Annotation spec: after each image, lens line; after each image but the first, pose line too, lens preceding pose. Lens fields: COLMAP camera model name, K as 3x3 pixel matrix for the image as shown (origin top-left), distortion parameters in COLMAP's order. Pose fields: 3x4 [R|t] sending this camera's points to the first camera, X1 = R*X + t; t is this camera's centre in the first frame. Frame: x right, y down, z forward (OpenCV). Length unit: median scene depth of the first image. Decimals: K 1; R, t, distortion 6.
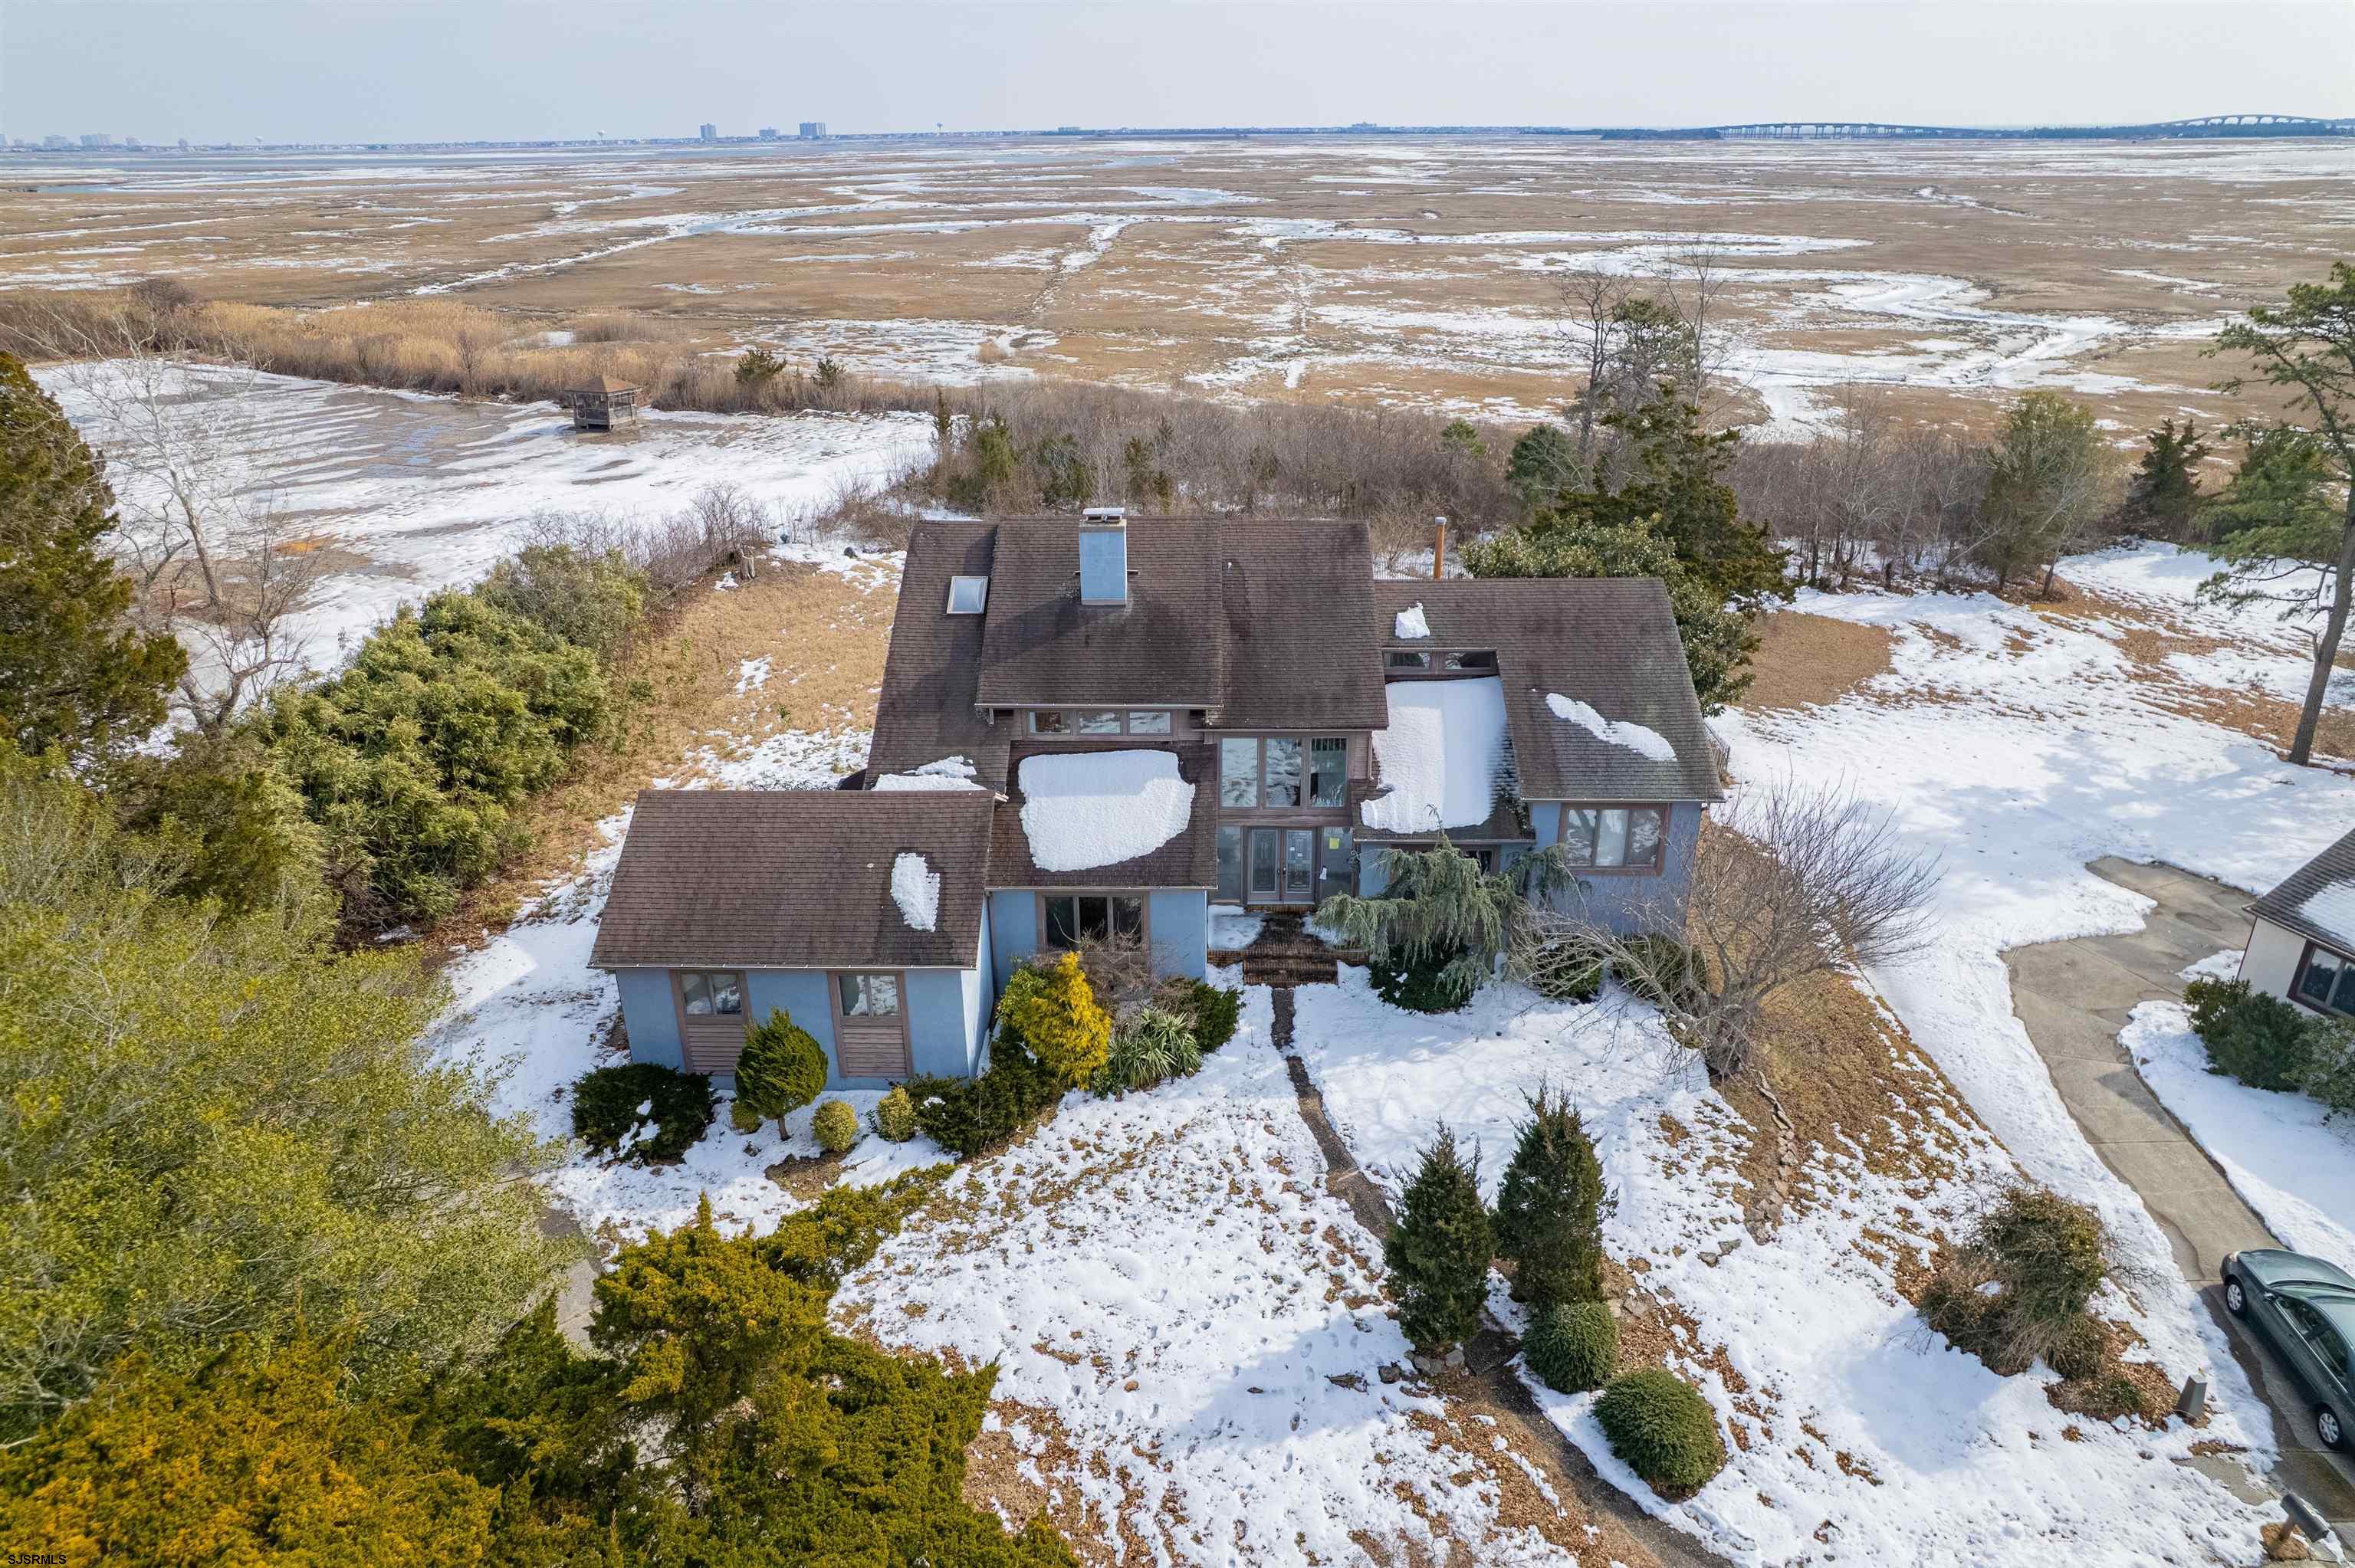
lens RADIAL K [[1521.8, 0, 1177.5], [0, 1521.8, 784.0], [0, 0, 1]] dist [-0.070719, 0.047577]
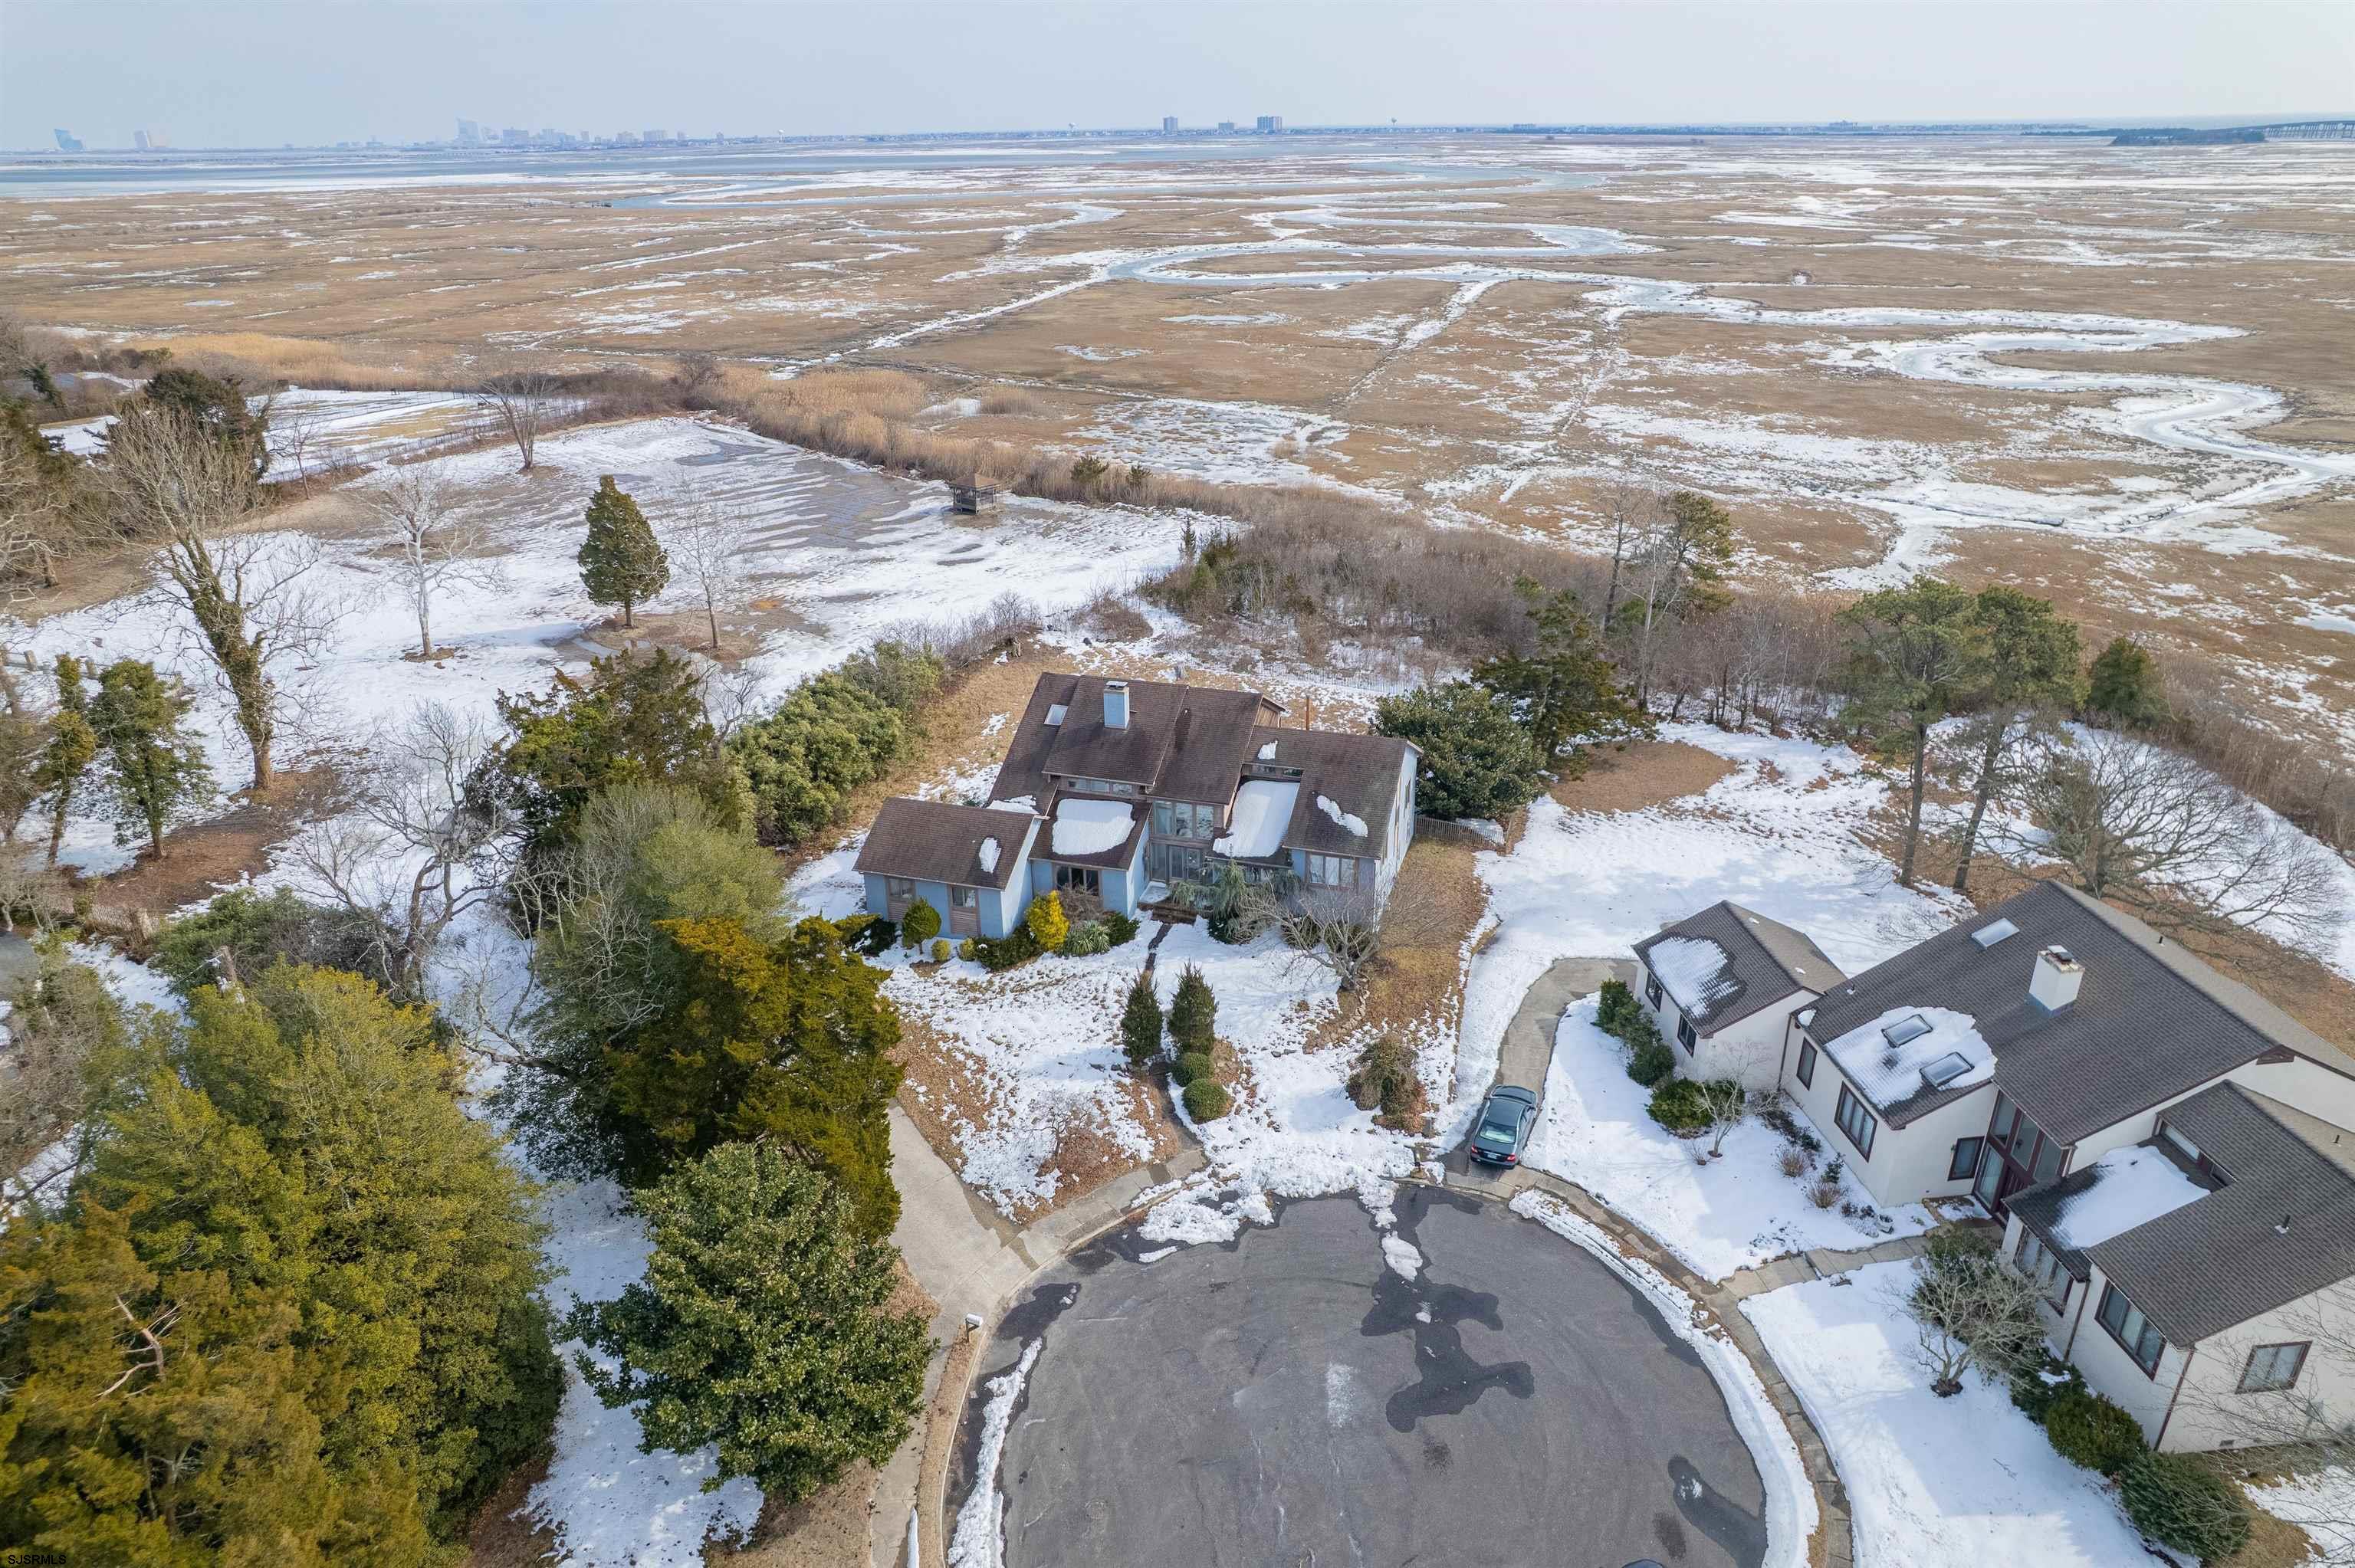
lens RADIAL K [[1521.8, 0, 1177.5], [0, 1521.8, 784.0], [0, 0, 1]] dist [-0.070719, 0.047577]
pose [[0.962137, 0.107004, -0.250685, 0.560799], [-0.106069, 0.994209, 0.017280, -0.088944], [0.251082, 0.009964, 0.967914, -0.966998]]
